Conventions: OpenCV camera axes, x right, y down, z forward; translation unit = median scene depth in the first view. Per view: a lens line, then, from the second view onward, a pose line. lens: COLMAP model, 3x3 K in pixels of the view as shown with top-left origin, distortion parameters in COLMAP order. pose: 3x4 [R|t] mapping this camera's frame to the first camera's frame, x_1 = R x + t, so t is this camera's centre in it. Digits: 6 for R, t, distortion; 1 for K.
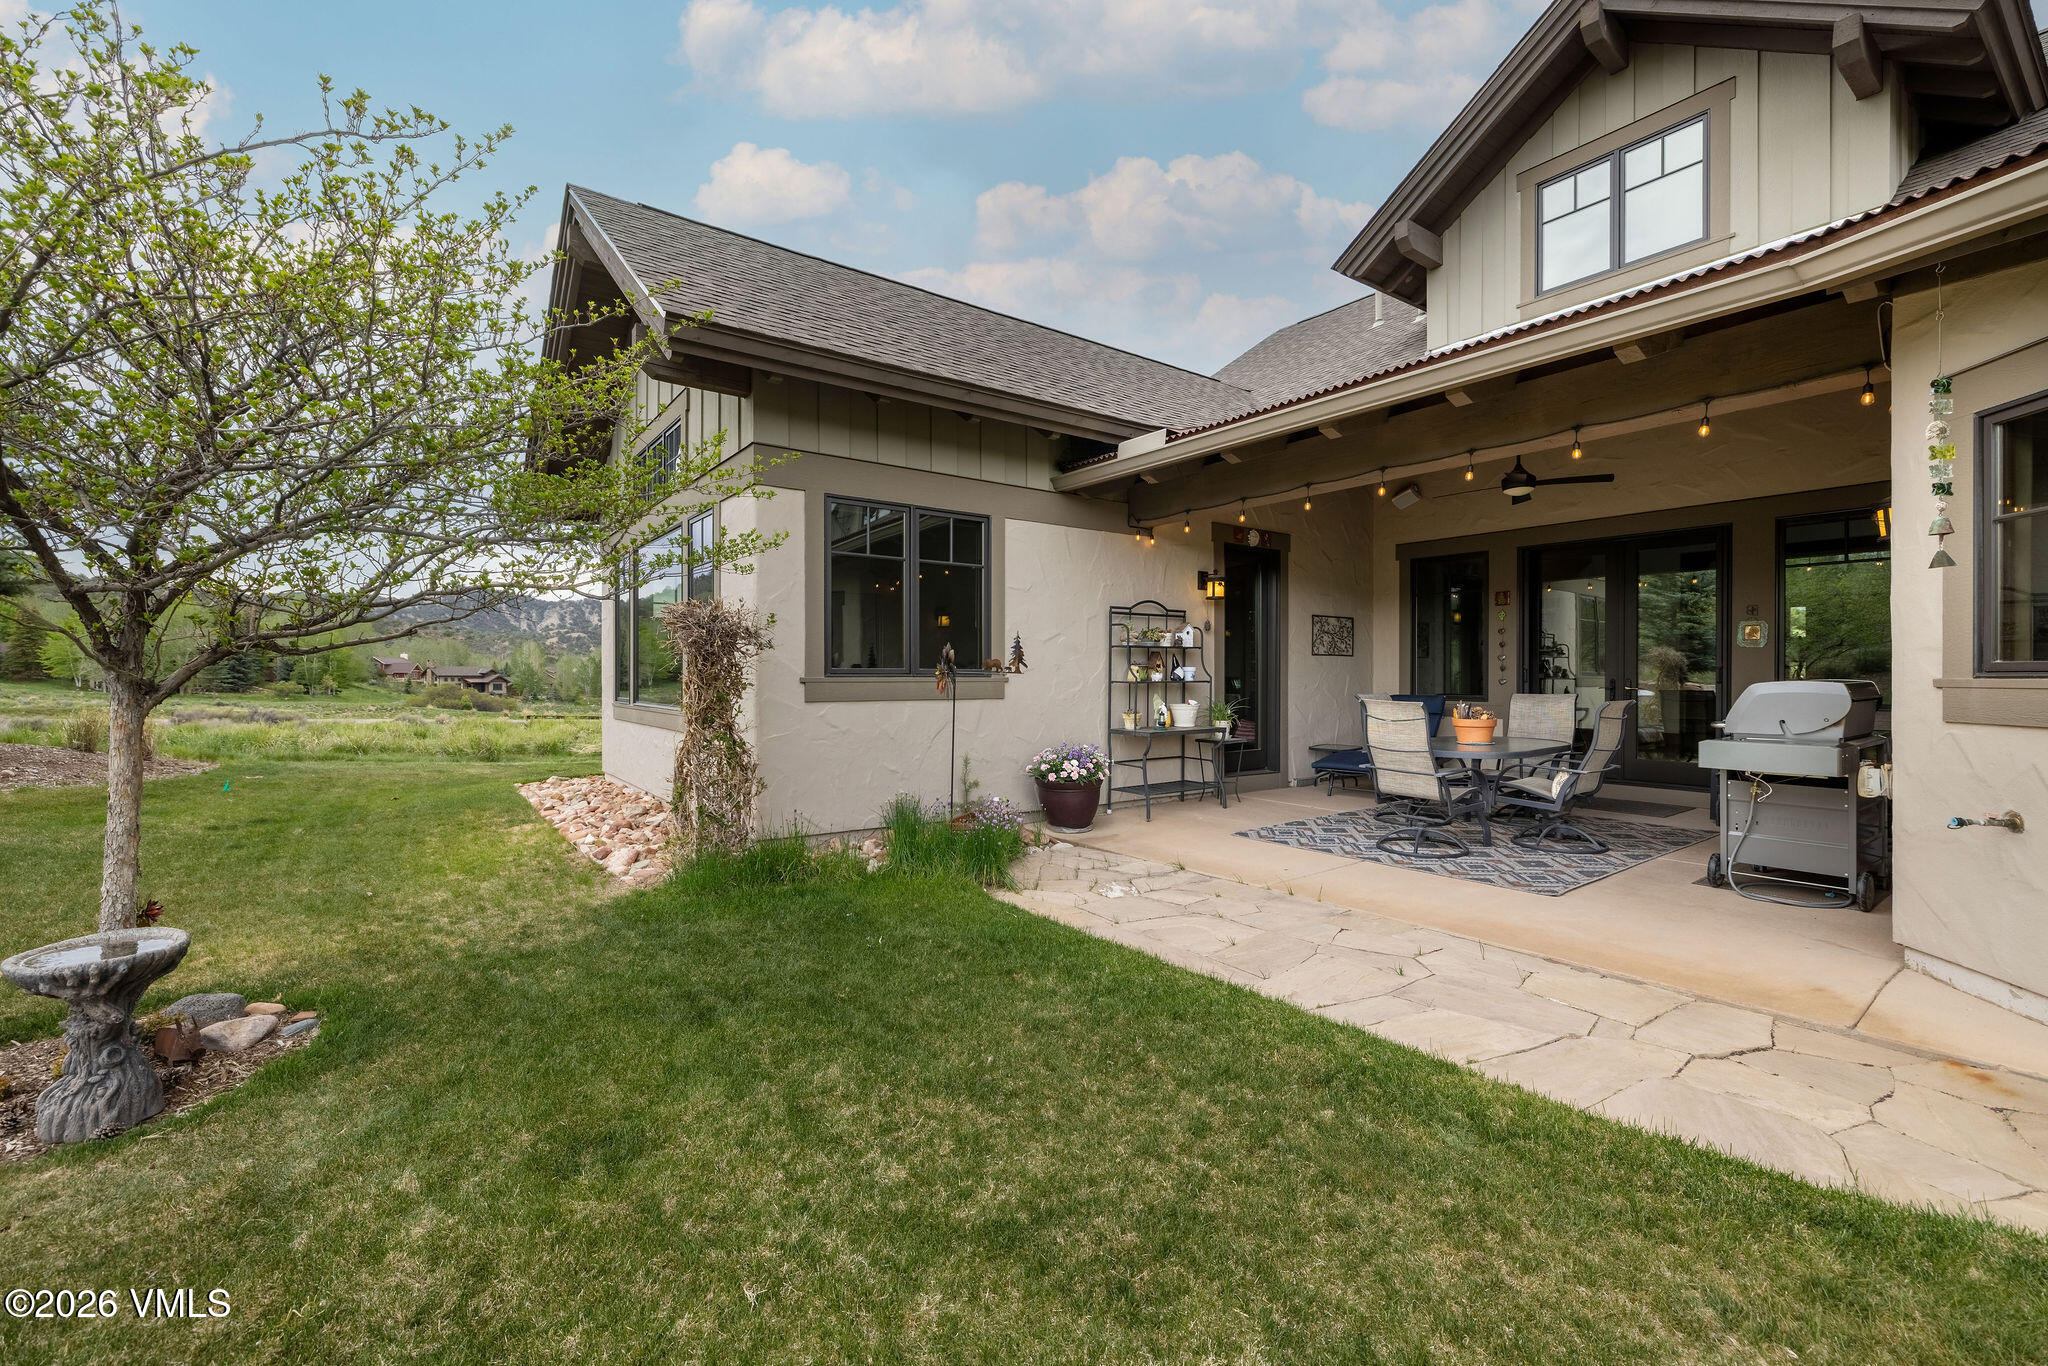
lens RADIAL K [[868.2, 0, 1030.7], [0, 868.2, 678.2], [0, 0, 1]] dist [0.001128, 0.000077]
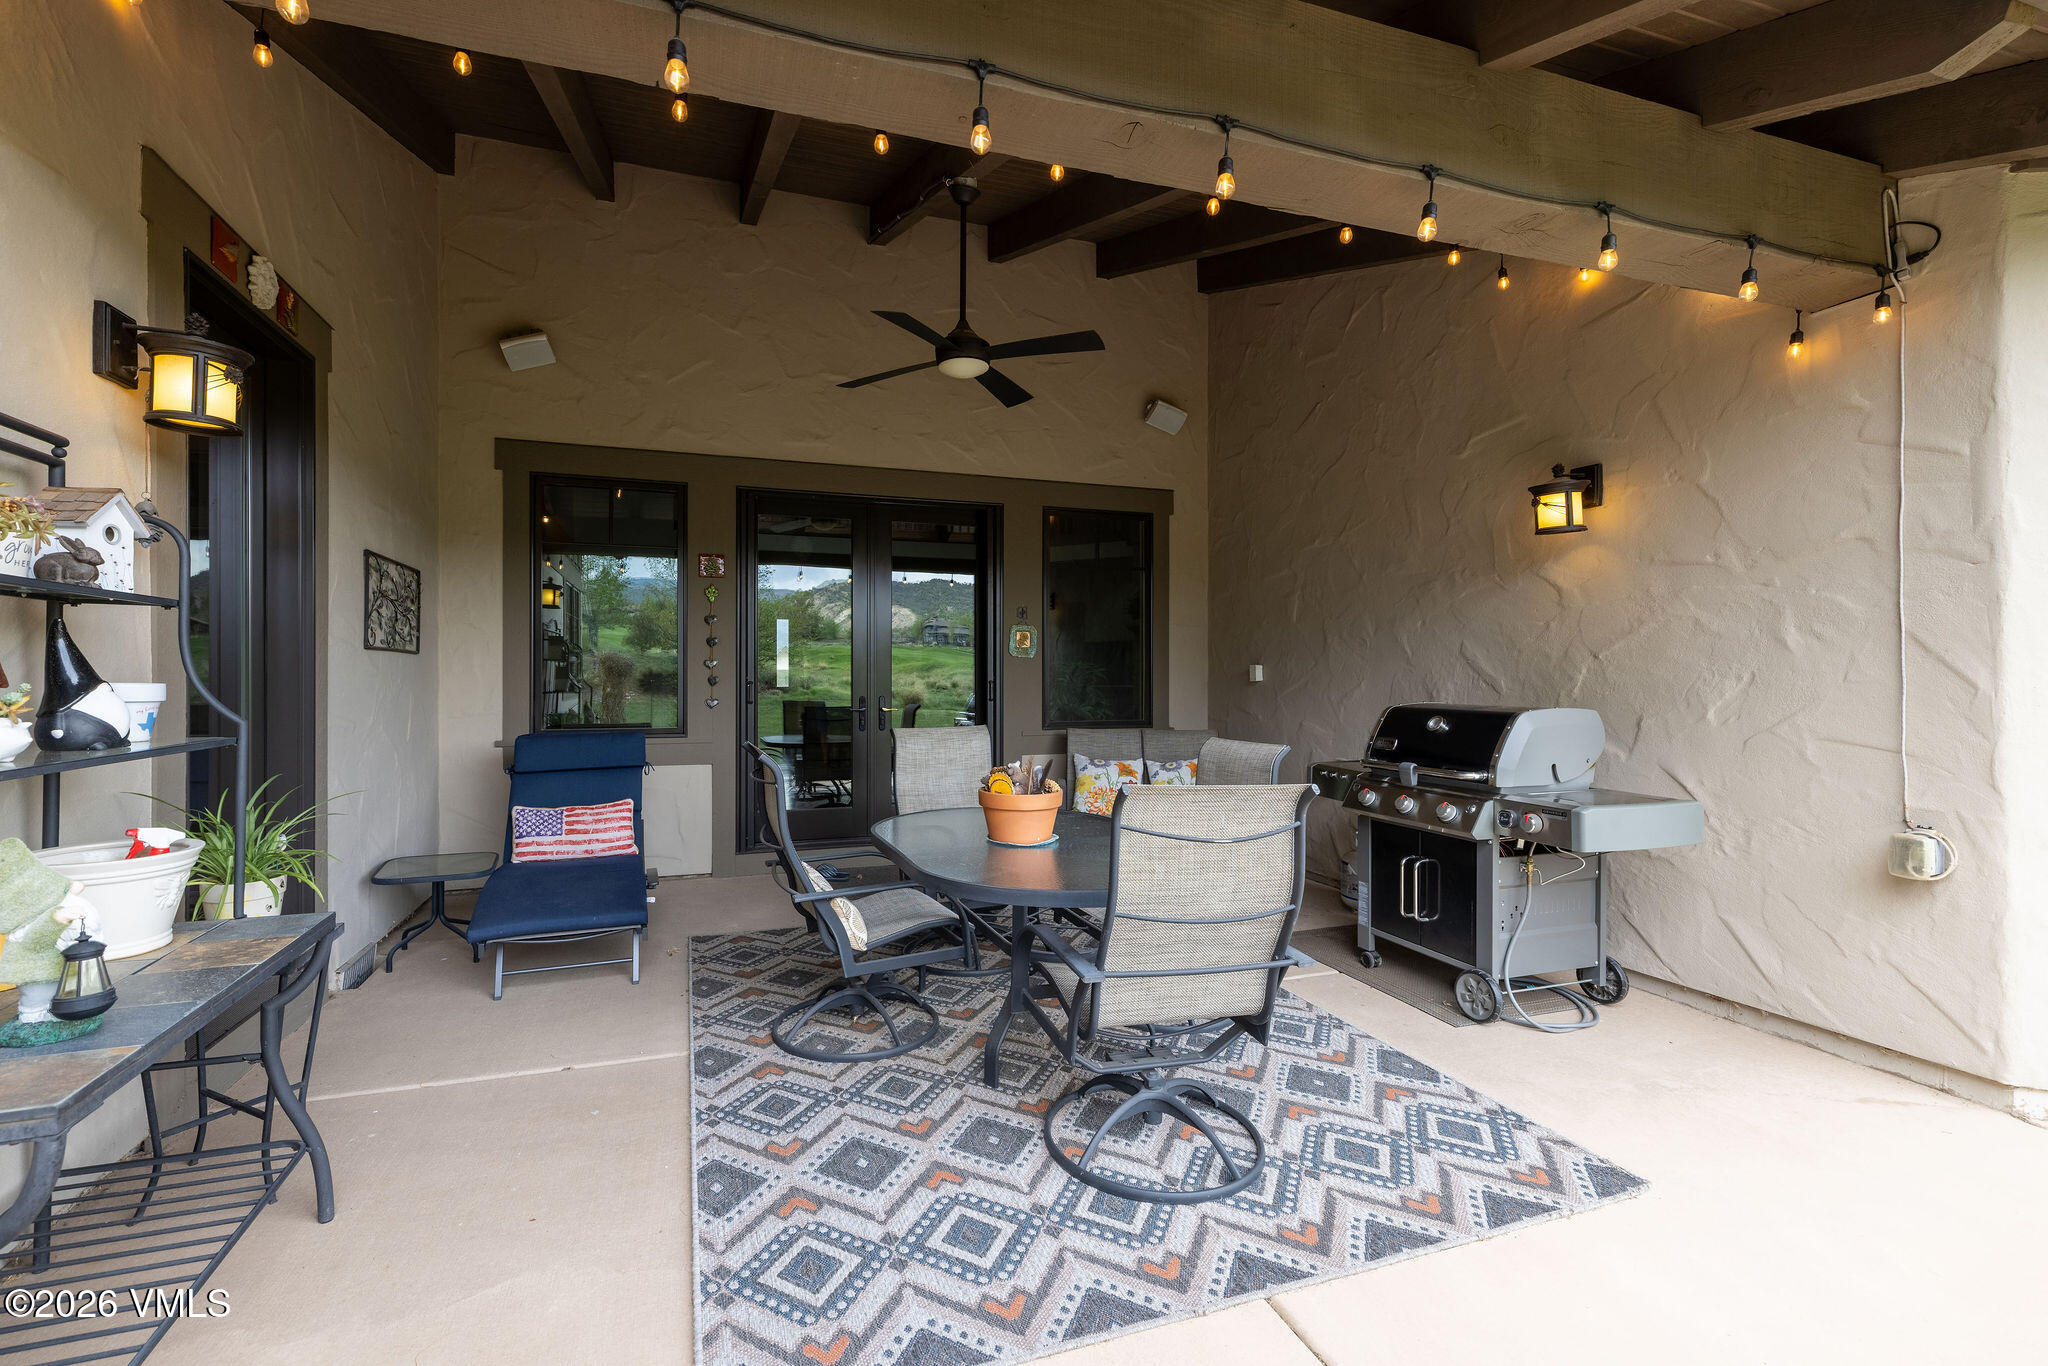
lens RADIAL K [[868.2, 0, 1030.7], [0, 868.2, 678.2], [0, 0, 1]] dist [0.001128, 0.000077]
pose [[0.304130, 0.001702, 0.952629, 0.037671], [0.003828, 0.999988, -0.003008, -0.012255], [-0.952623, 0.004562, 0.304120, 0.695503]]
